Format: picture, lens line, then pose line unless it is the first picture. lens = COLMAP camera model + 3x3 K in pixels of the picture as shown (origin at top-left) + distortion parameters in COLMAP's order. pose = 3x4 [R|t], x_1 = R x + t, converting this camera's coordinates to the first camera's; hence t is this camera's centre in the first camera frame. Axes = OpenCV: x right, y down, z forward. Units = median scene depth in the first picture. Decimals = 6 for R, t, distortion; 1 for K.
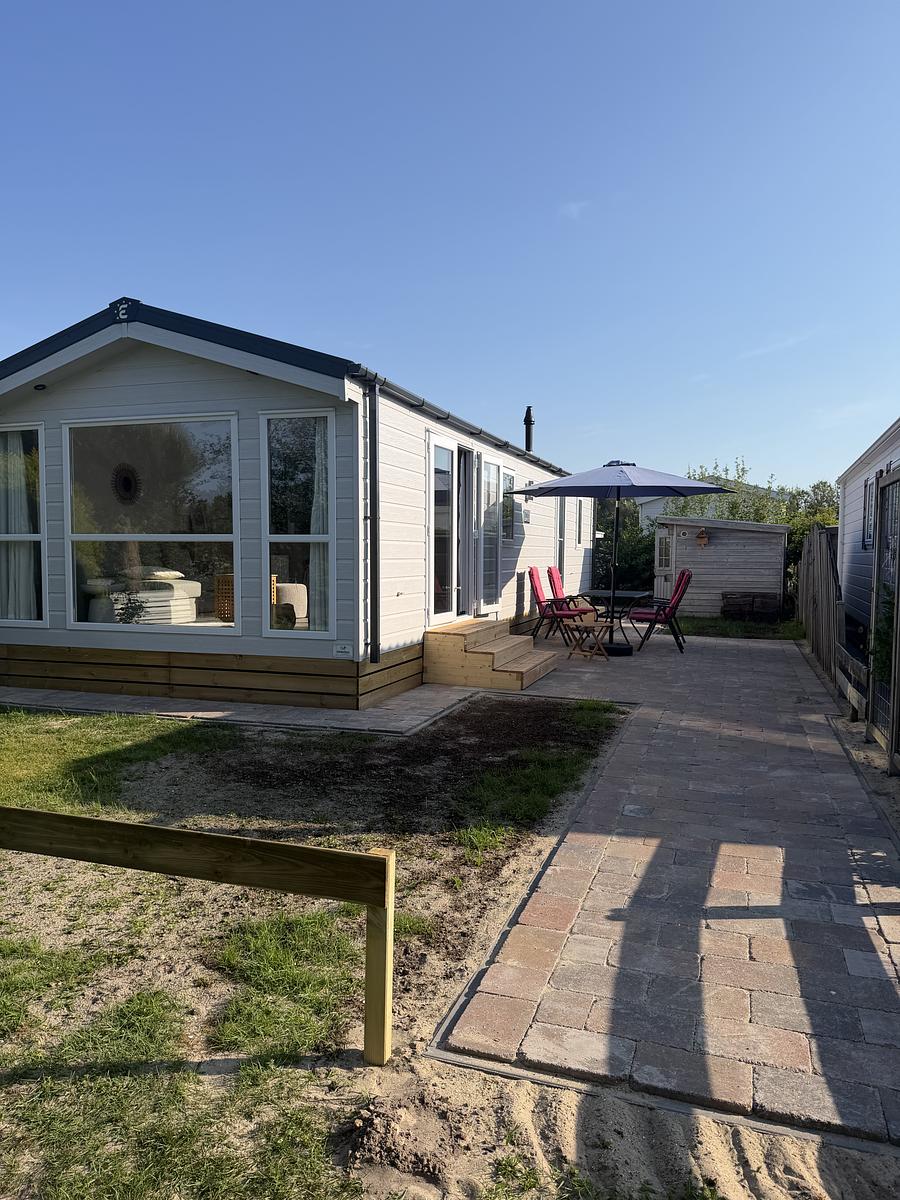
lens RADIAL K [[844.7, 0, 441.6], [0, 844.7, 604.4], [0, 0, 1]] dist [0.083632, -0.137371]
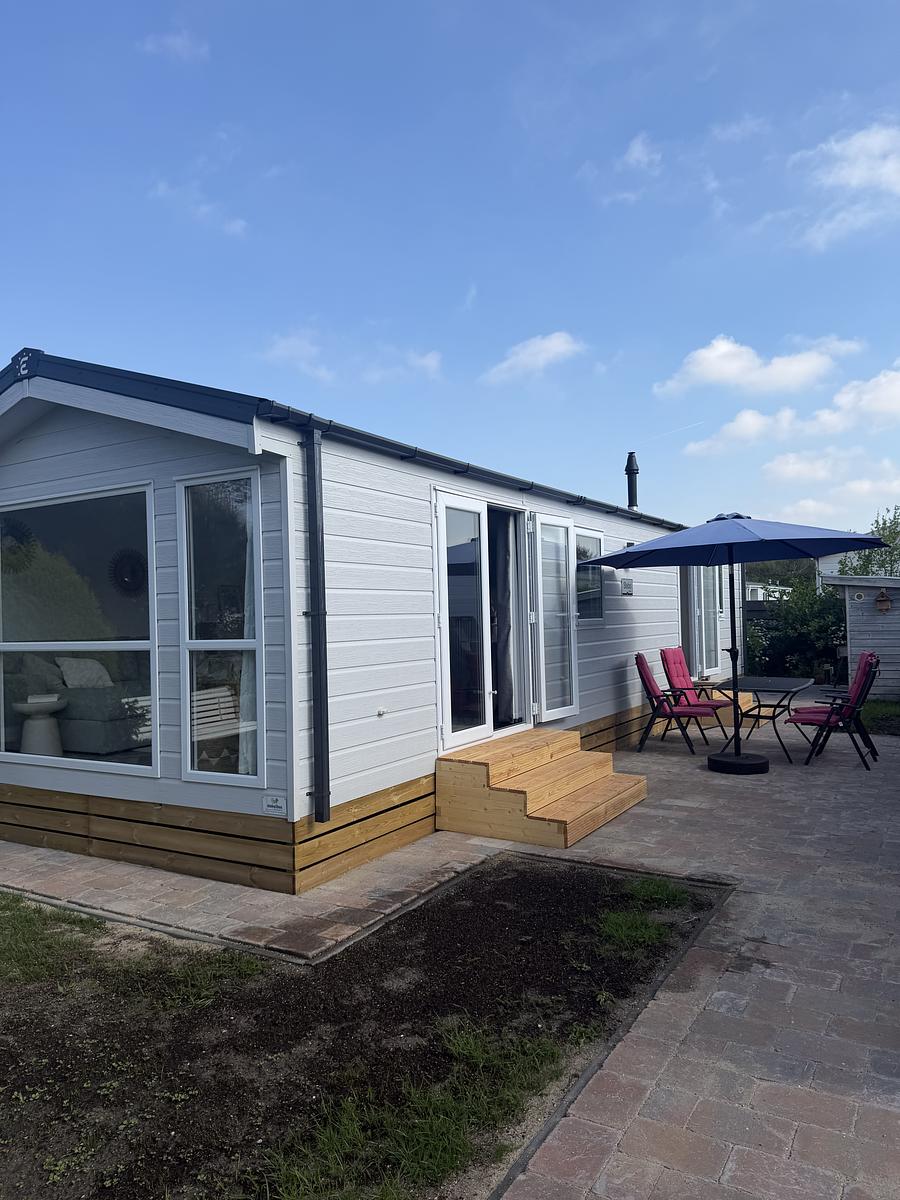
lens RADIAL K [[844.7, 0, 441.6], [0, 844.7, 604.4], [0, 0, 1]] dist [0.083632, -0.137371]
pose [[0.976973, -0.034549, -0.210547, 0.122046], [0.018922, 0.996945, -0.075786, -0.038450], [0.212522, 0.070057, 0.974642, 0.233452]]
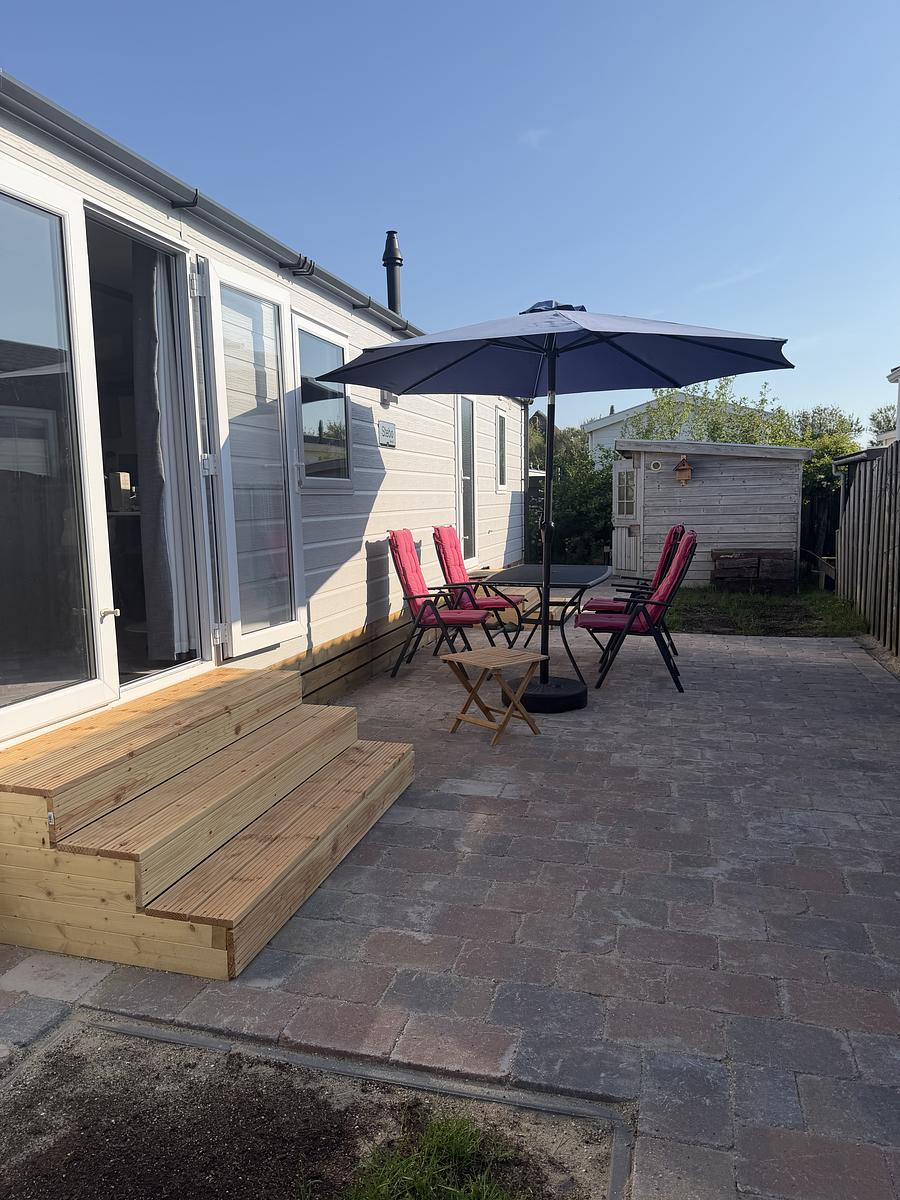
lens RADIAL K [[839.0, 0, 453.5], [0, 839.0, 608.2], [0, 0, 1]] dist [0.082420, -0.116396]
pose [[0.996971, -0.037268, 0.068267, 0.128728], [0.032404, 0.996948, 0.071024, -0.039123], [-0.070705, -0.068597, 0.995136, 0.579959]]
